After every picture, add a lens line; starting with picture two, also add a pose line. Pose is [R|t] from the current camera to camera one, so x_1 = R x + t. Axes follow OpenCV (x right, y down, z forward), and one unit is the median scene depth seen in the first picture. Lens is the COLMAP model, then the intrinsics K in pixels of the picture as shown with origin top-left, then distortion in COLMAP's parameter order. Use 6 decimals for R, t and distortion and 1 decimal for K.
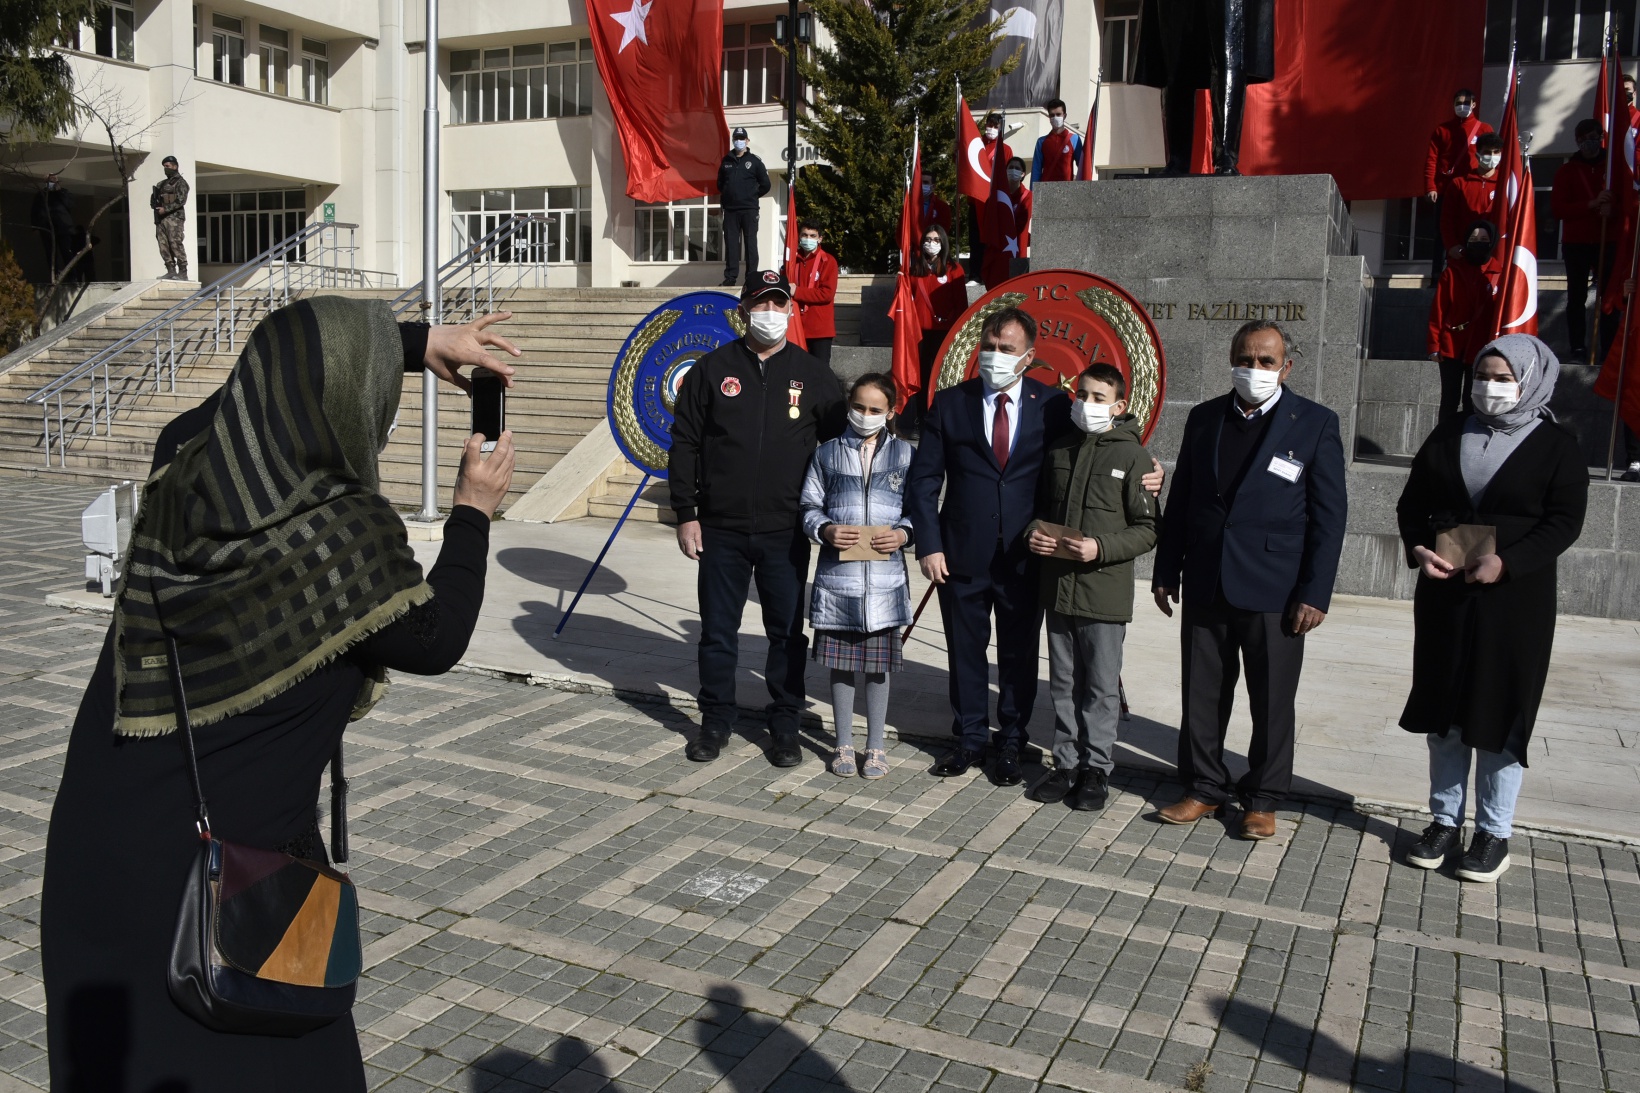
lens RADIAL K [[1309.9, 0, 823.6], [0, 1309.9, 556.4], [0, 0, 1]] dist [-0.022399, -0.000859]
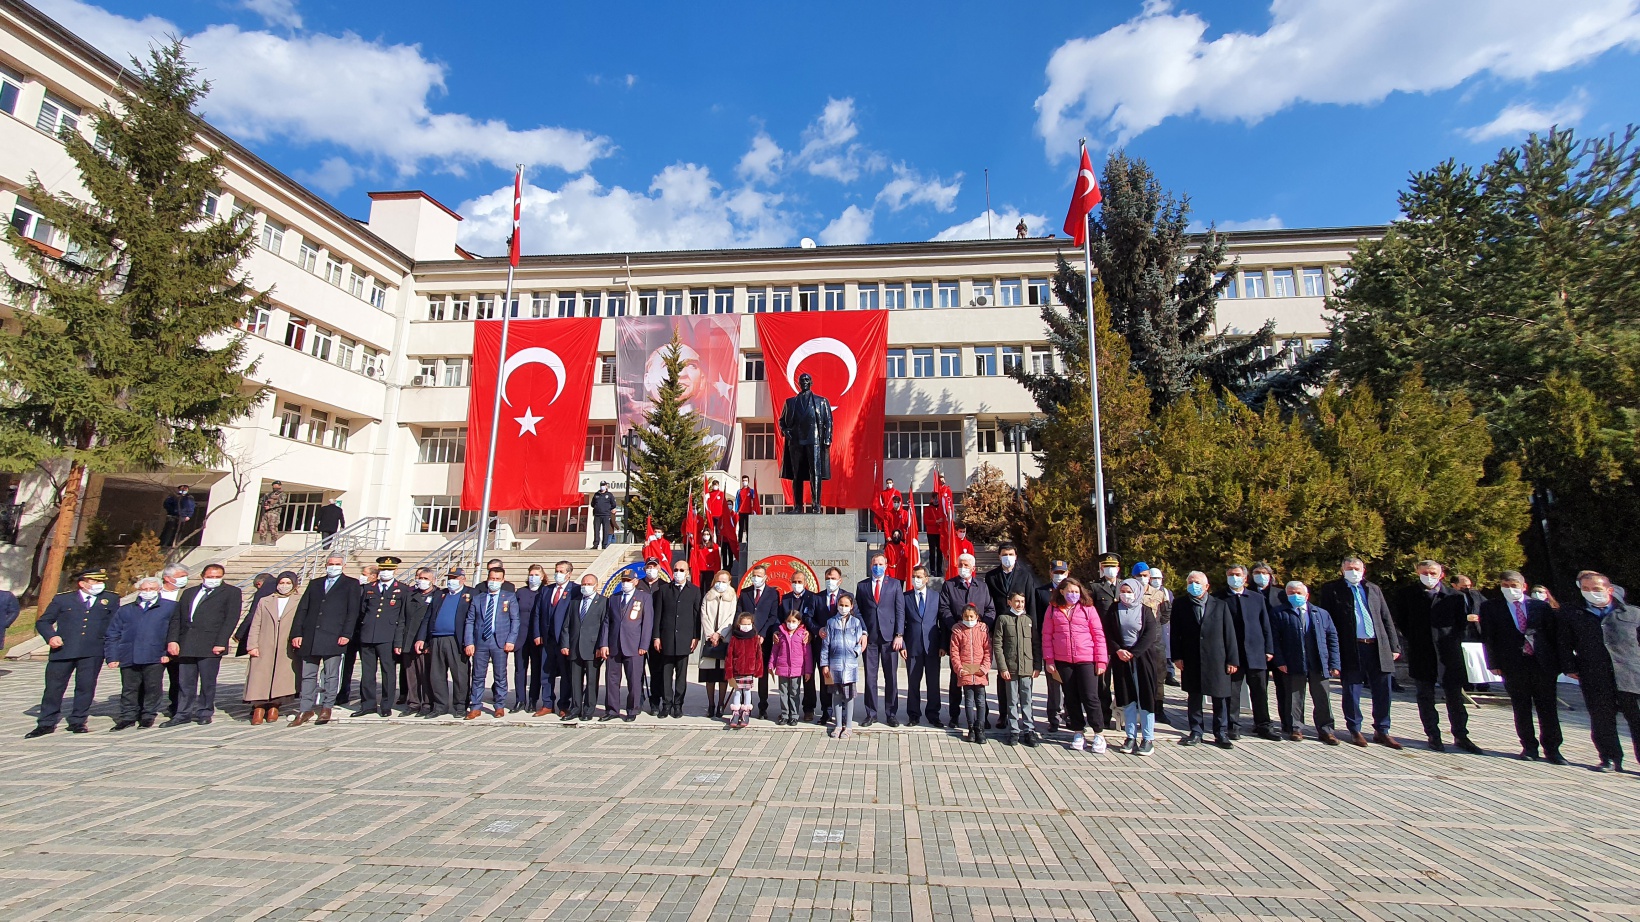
lens RADIAL K [[651.9, 0, 836.5], [0, 651.9, 457.0], [0, 0, 1]] dist [-0.000848, -0.000305]
pose [[0.930207, 0.043941, 0.364395, -0.148587], [0.074067, 0.949910, -0.303619, 0.014740], [-0.359484, 0.309418, 0.880359, -0.241081]]
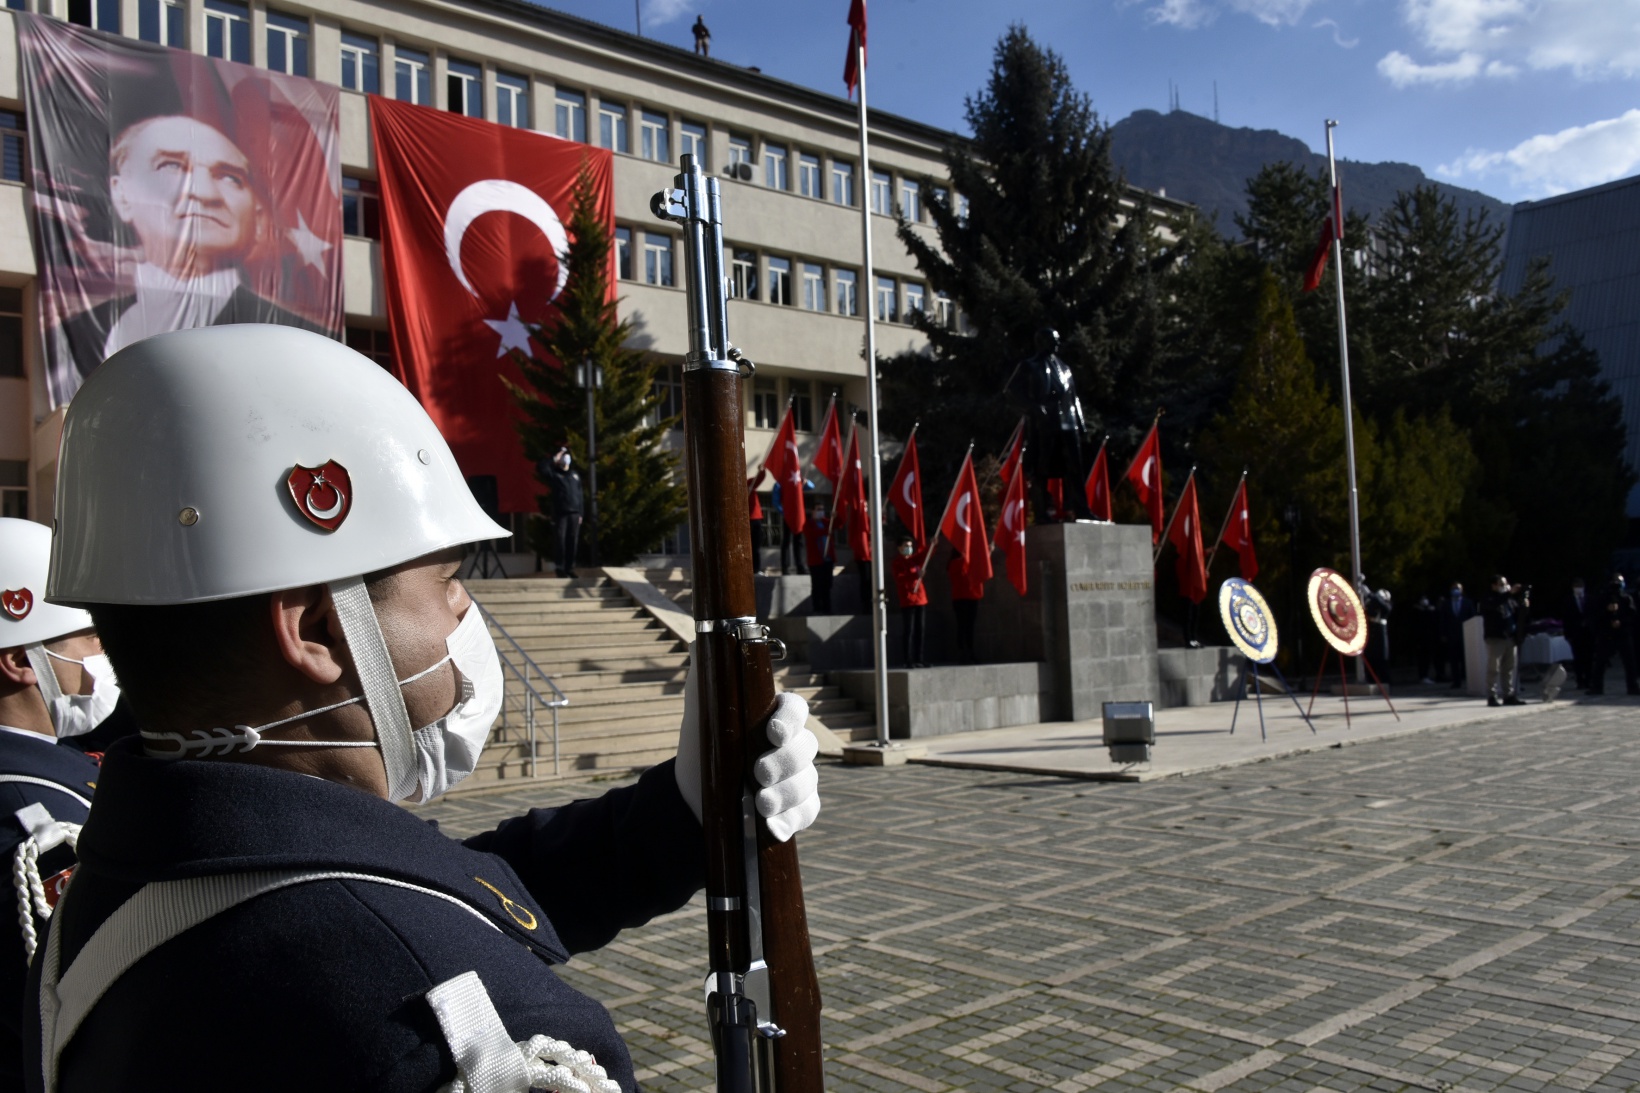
lens RADIAL K [[1309.9, 0, 823.6], [0, 1309.9, 556.4], [0, 0, 1]] dist [-0.022399, -0.000859]
pose [[0.396943, 0.000908, 0.917843, -1.697270], [0.180381, 0.980421, -0.078980, -0.162568], [-0.899944, 0.196912, 0.389008, 0.547102]]
